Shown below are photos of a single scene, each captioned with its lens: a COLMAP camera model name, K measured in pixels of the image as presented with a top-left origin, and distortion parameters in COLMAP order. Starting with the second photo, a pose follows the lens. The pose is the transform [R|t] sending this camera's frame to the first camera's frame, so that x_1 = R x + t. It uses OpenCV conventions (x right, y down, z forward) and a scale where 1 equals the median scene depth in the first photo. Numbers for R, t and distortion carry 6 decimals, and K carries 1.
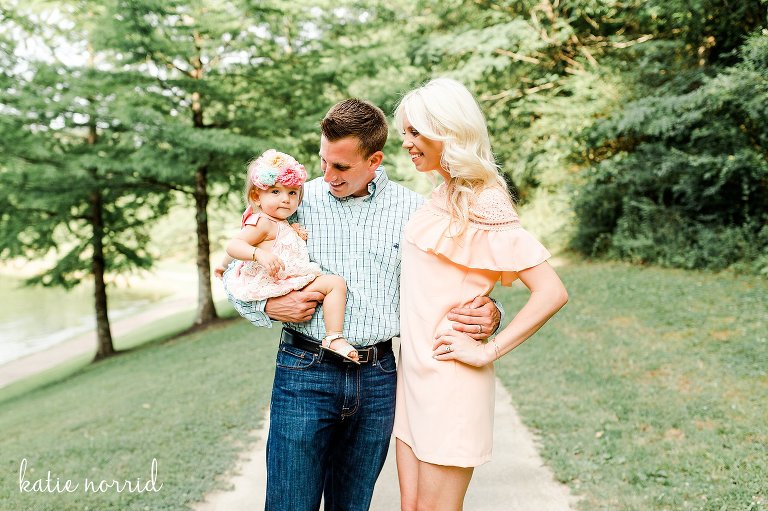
lens RADIAL K [[755.8, 0, 384.0], [0, 755.8, 255.5], [0, 0, 1]] dist [0.002791, 0.000375]
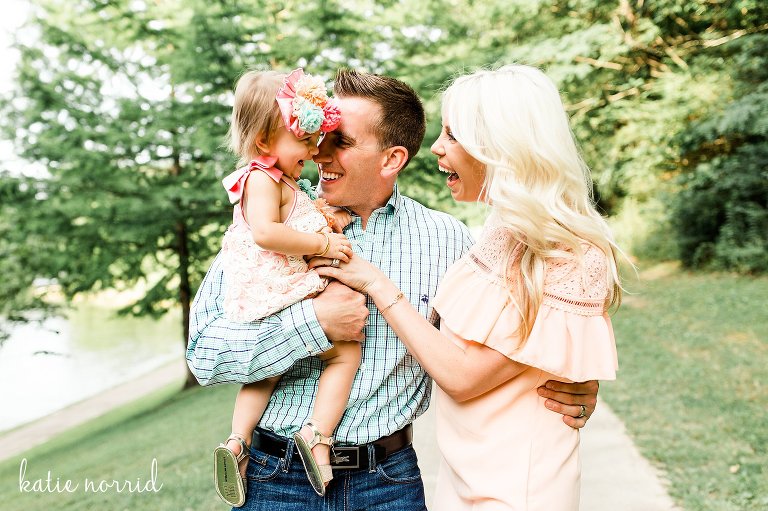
lens RADIAL K [[758.4, 0, 378.2], [0, 758.4, 253.9], [0, 0, 1]] dist [0.008474, -0.010683]
pose [[0.993168, -0.038890, -0.110018, -0.009773], [0.035766, 0.998903, -0.030236, -0.001813], [0.111074, 0.026094, 0.993470, 0.024543]]
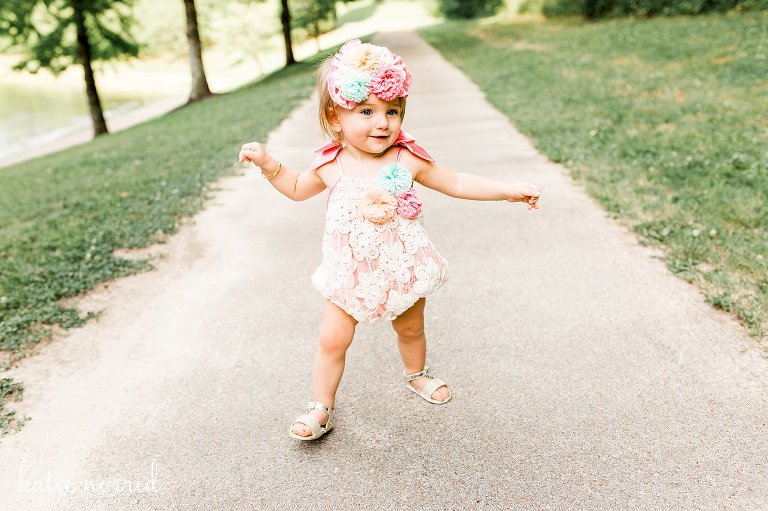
lens RADIAL K [[759.3, 0, 383.6], [0, 759.3, 268.1], [0, 0, 1]] dist [0.006838, 0.002136]
pose [[0.999729, -0.023268, 0.000202, -0.002569], [0.022374, 0.963606, 0.266389, 0.055071], [-0.006393, -0.266312, 0.963866, -0.020070]]
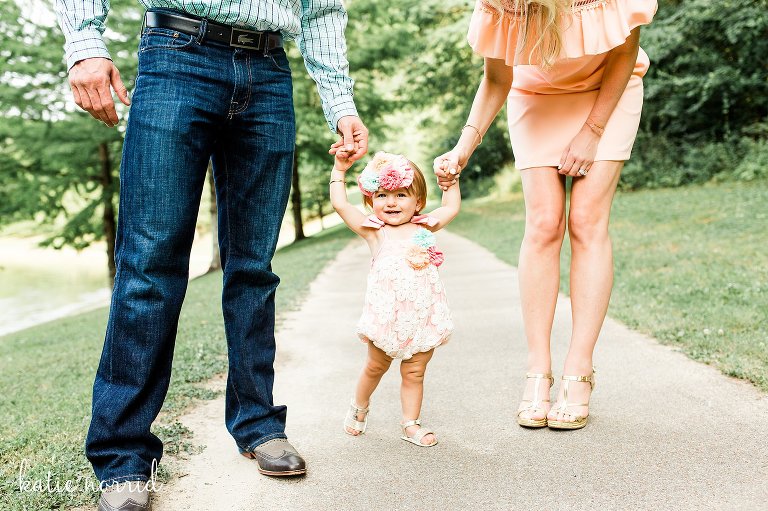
lens RADIAL K [[757.0, 0, 384.0], [0, 757.0, 255.5], [0, 0, 1]] dist [0.010507, -0.004114]
pose [[0.999439, -0.030325, 0.014250, -0.028409], [0.030012, 0.999314, 0.021715, 0.070539], [-0.014898, -0.021275, 0.999663, -0.070217]]
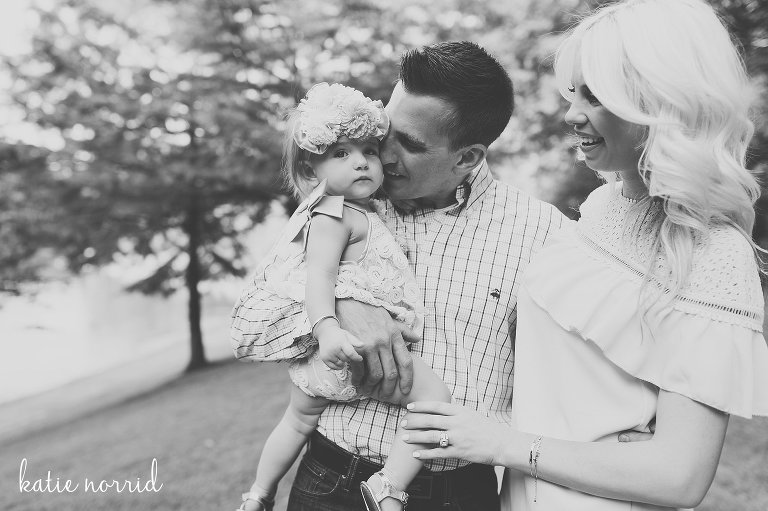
lens RADIAL K [[756.3, 0, 386.8], [0, 756.3, 257.4], [0, 0, 1]] dist [0.006961, -0.005389]
pose [[0.991128, 0.021749, -0.131120, 0.001653], [-0.023473, 0.999657, -0.011618, -0.006574], [0.130822, 0.014592, 0.991298, 0.088669]]
